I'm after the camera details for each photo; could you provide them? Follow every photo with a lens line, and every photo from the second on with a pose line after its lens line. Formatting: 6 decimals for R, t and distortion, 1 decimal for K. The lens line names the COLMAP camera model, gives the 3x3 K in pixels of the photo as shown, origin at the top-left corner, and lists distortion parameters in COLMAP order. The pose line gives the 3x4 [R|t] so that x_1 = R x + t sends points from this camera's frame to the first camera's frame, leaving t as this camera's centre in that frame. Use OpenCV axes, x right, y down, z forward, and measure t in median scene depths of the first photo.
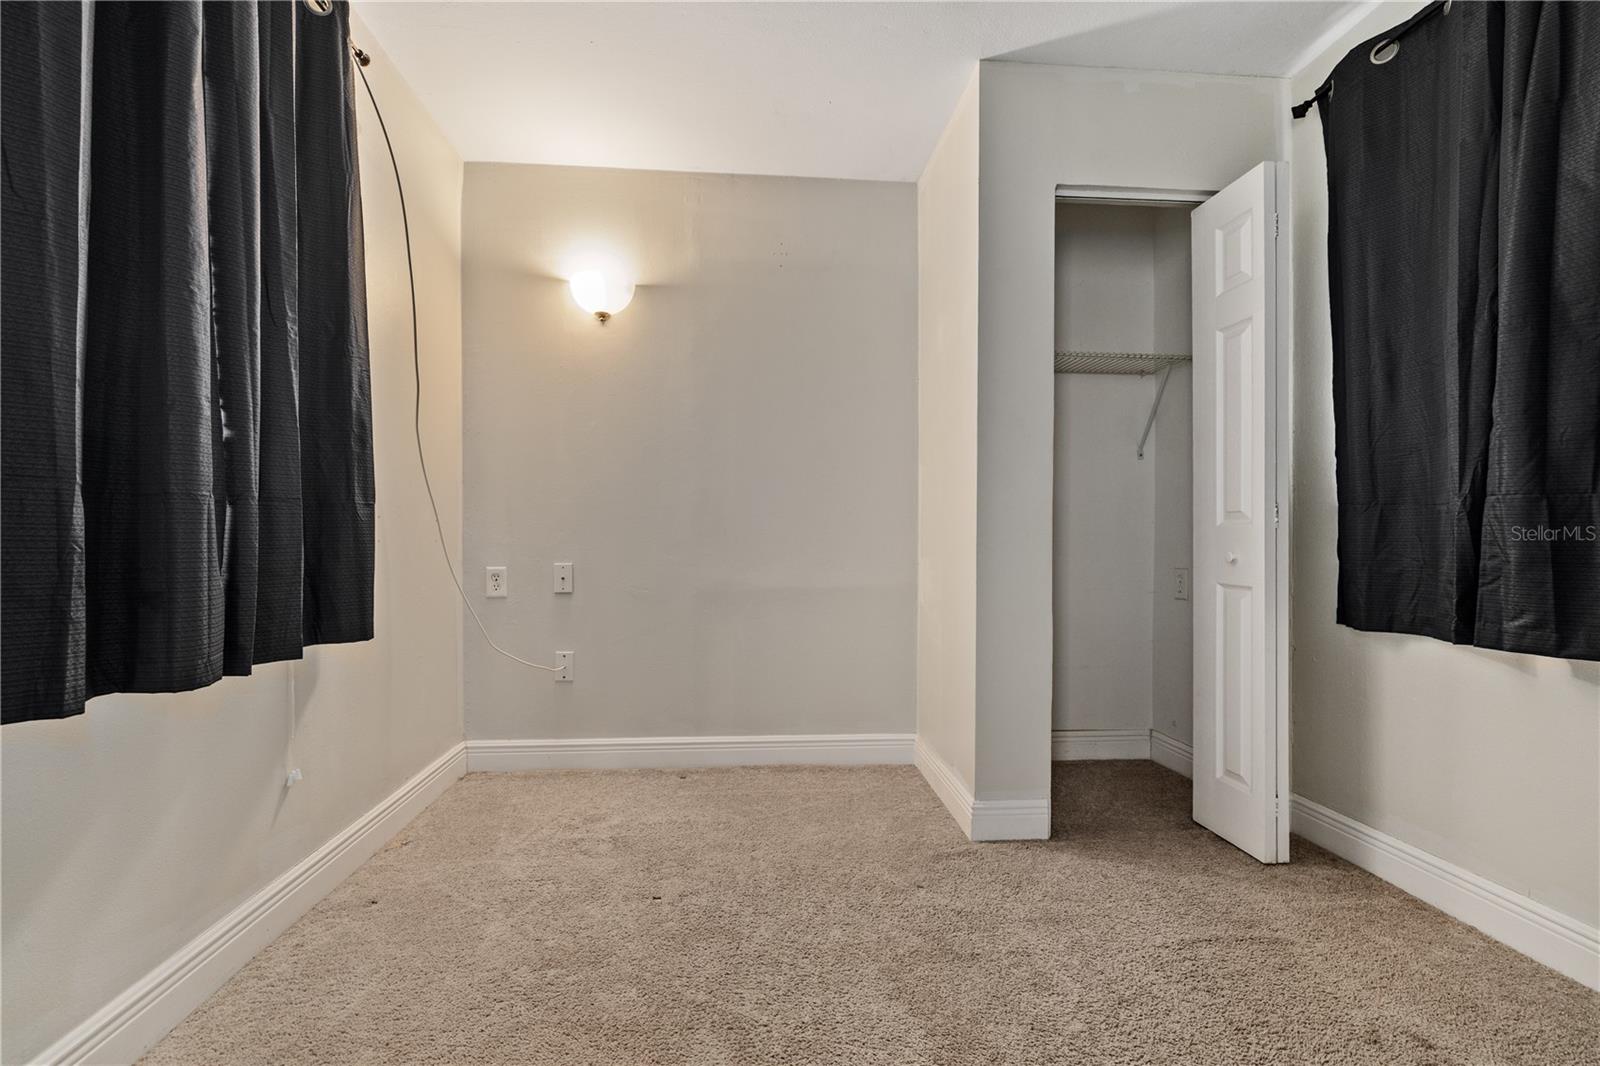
lens RADIAL K [[680.0, 0, 798.5], [0, 680.0, 534.8], [0, 0, 1]] dist [0.003875, 0.000223]
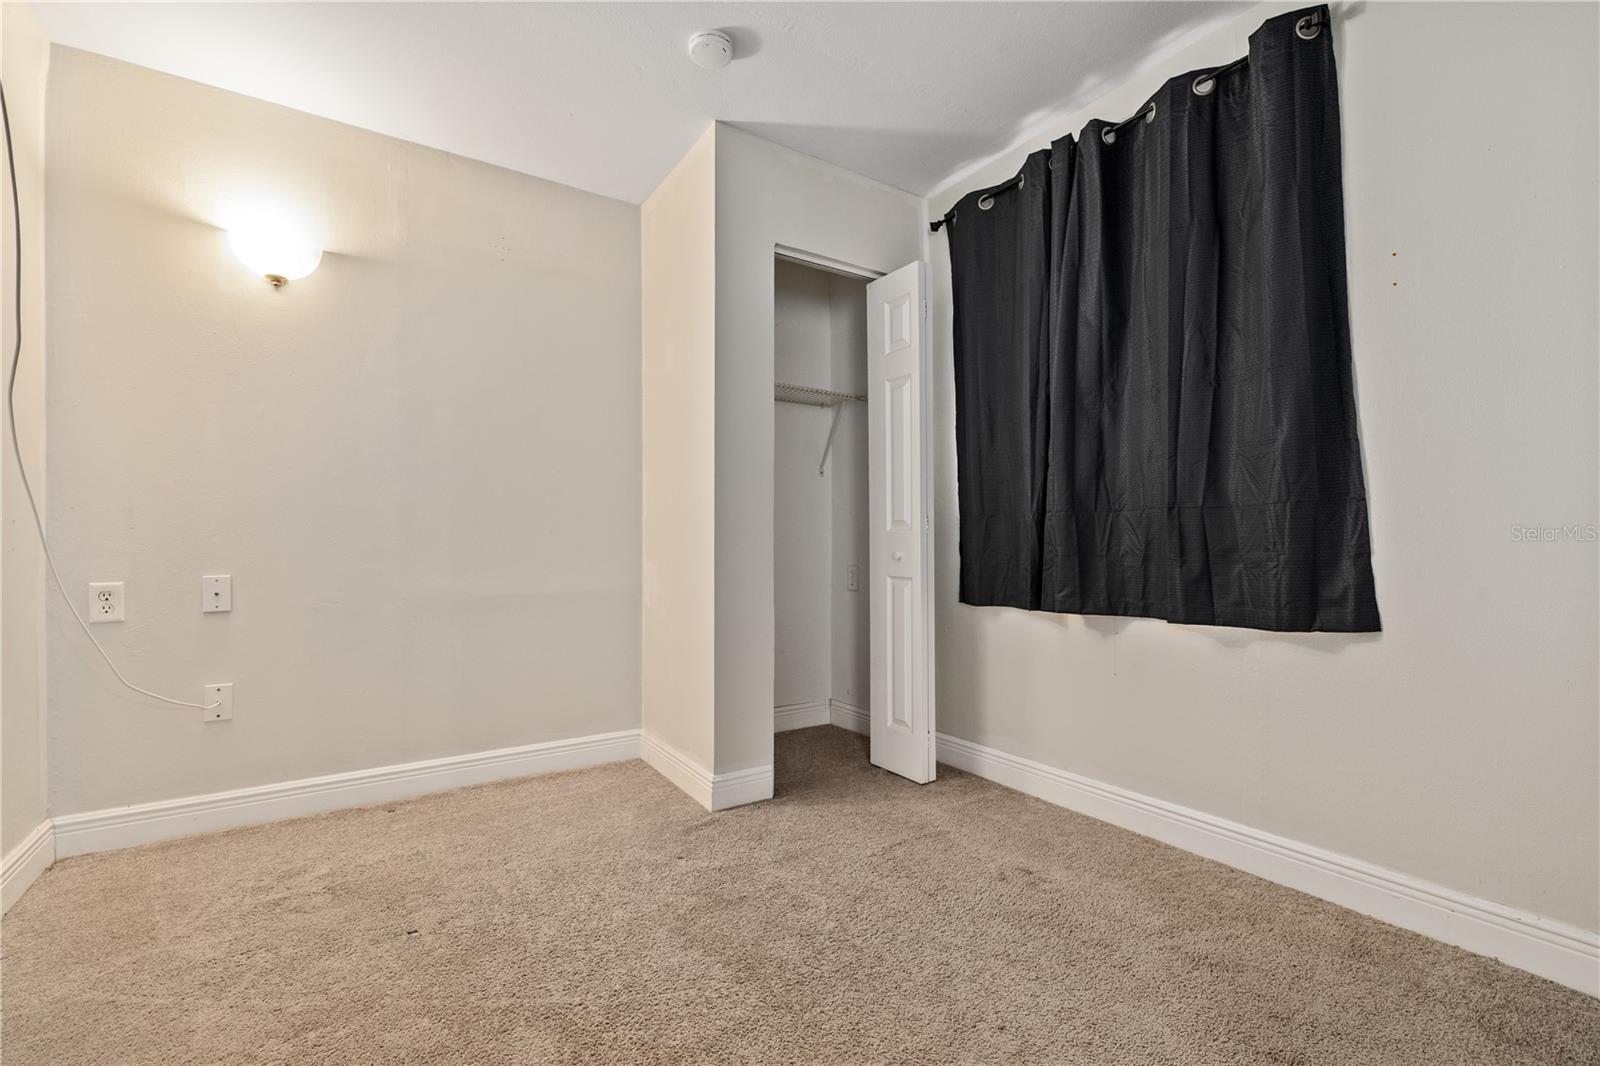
lens RADIAL K [[680.0, 0, 798.5], [0, 680.0, 534.8], [0, 0, 1]] dist [0.003875, 0.000223]
pose [[0.877988, 0.000753, 0.478682, -0.168253], [0.003163, 0.999968, -0.007374, 0.002179], [-0.478672, 0.007988, 0.877958, -0.060030]]
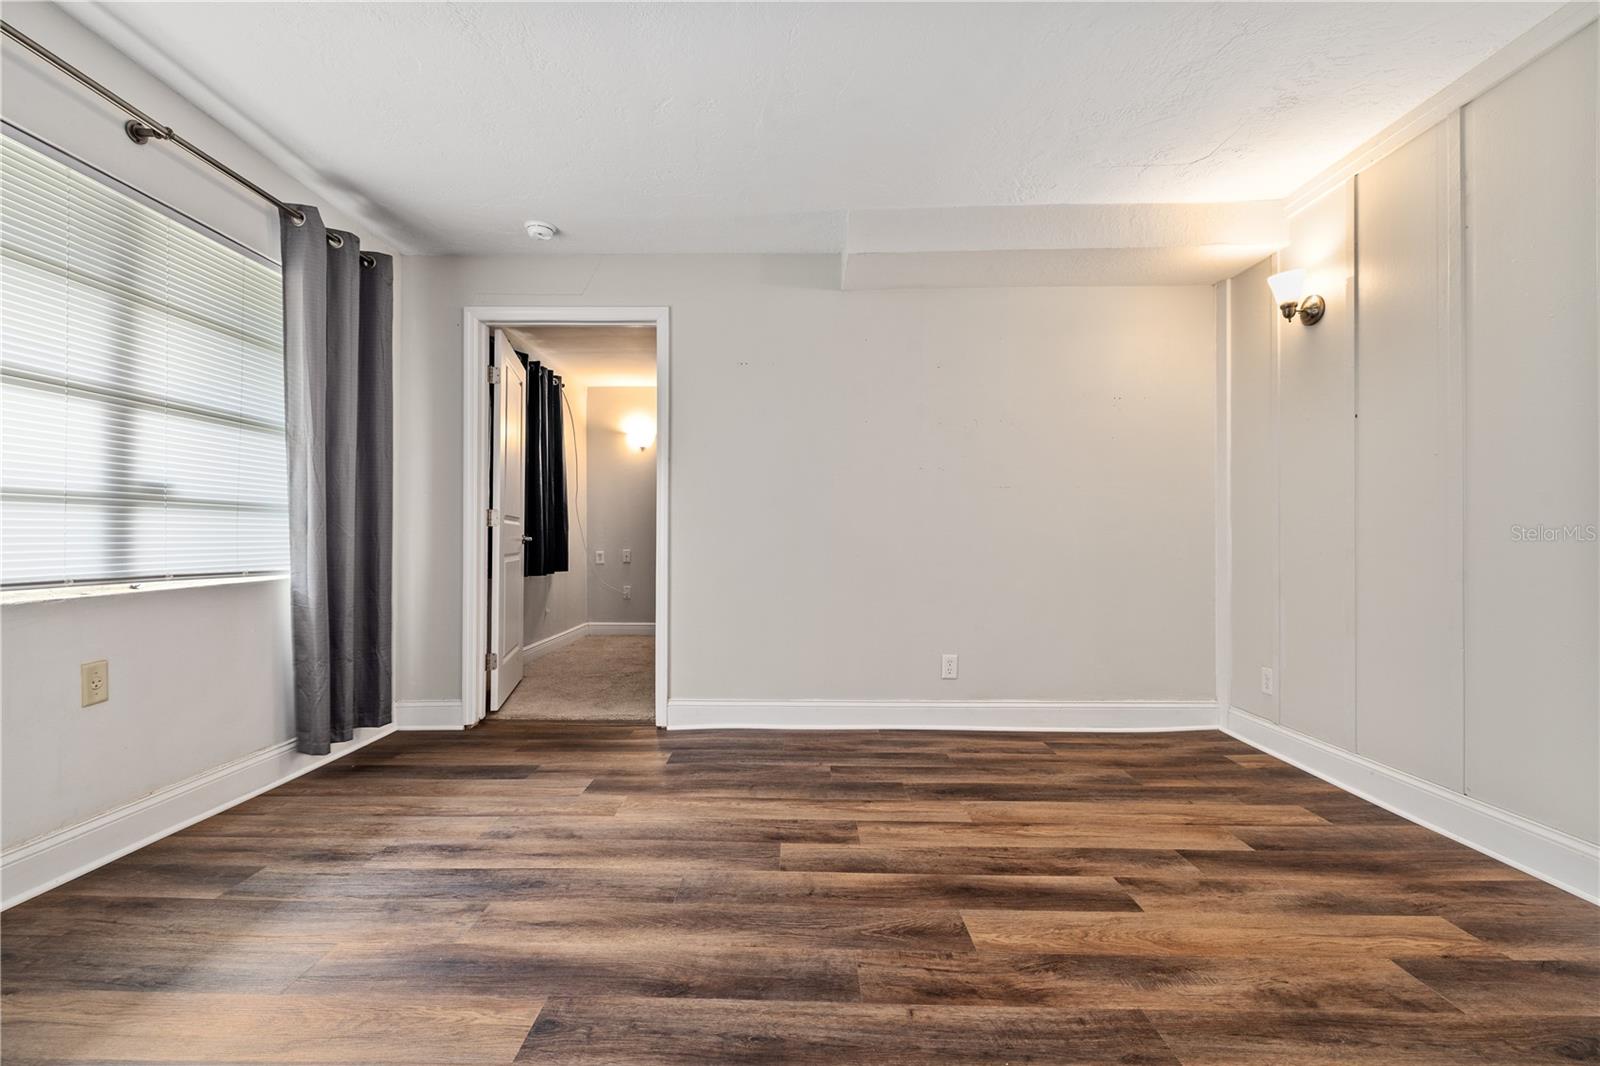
lens RADIAL K [[680.0, 0, 798.5], [0, 680.0, 534.8], [0, 0, 1]] dist [0.003875, 0.000223]
pose [[0.995347, -0.001259, -0.096348, 0.676892], [0.000836, 0.999990, -0.004433, -0.002362], [0.096353, 0.004332, 0.995338, -1.837897]]
